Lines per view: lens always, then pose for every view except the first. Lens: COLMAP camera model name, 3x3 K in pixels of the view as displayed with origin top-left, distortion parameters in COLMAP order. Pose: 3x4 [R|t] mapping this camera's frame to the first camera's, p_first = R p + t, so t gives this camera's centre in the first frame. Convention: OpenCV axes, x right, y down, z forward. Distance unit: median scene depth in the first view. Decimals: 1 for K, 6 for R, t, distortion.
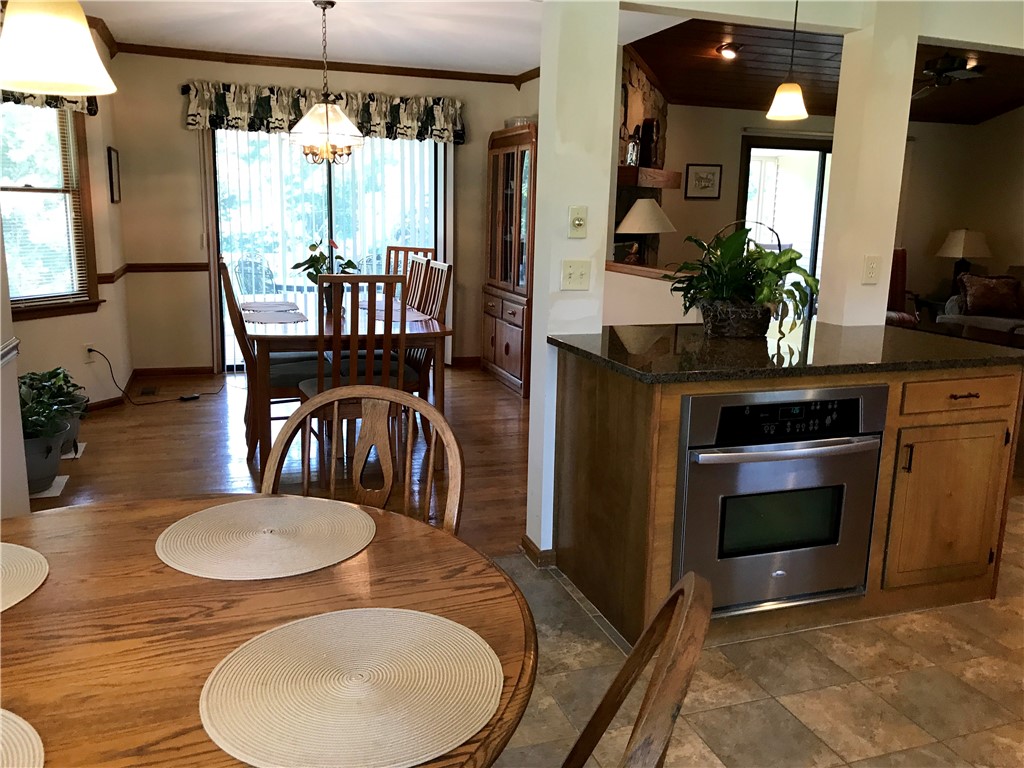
lens RADIAL K [[840.2, 0, 506.9], [0, 840.2, 378.6], [0, 0, 1]] dist [0.043832, -0.033714]
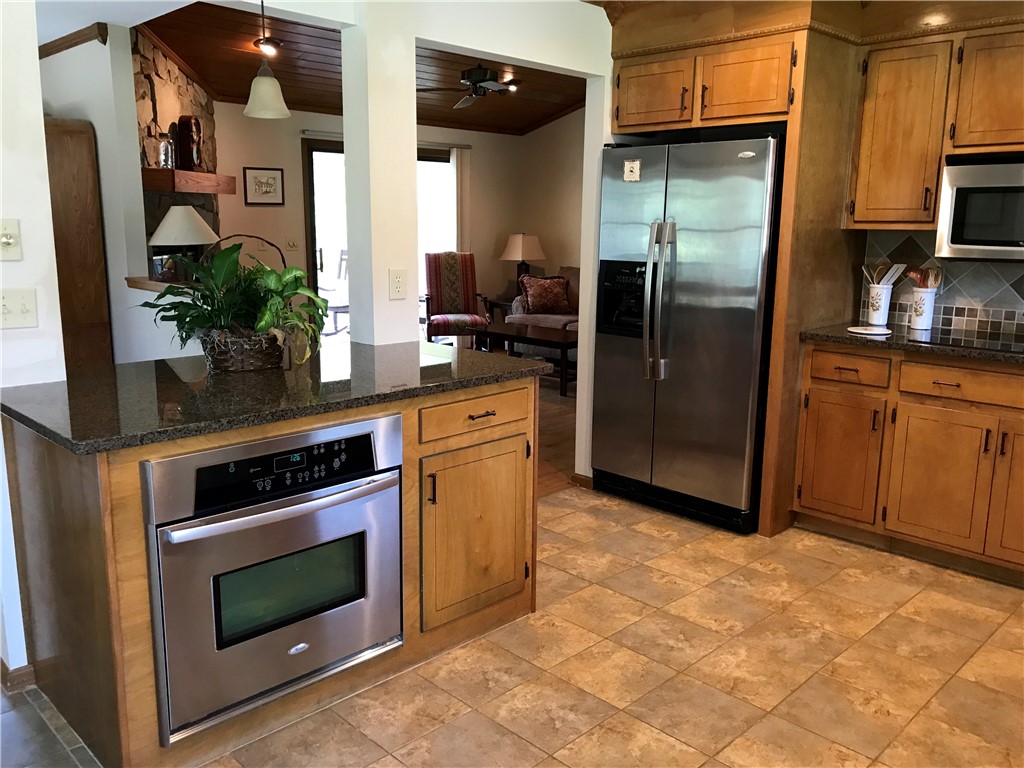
lens RADIAL K [[840.2, 0, 506.9], [0, 840.2, 378.6], [0, 0, 1]] dist [0.043832, -0.033714]
pose [[0.906499, -0.091242, 0.412230, 0.164586], [0.092832, 0.995550, 0.016212, -0.031136], [-0.411875, 0.023572, 0.910935, 0.113223]]
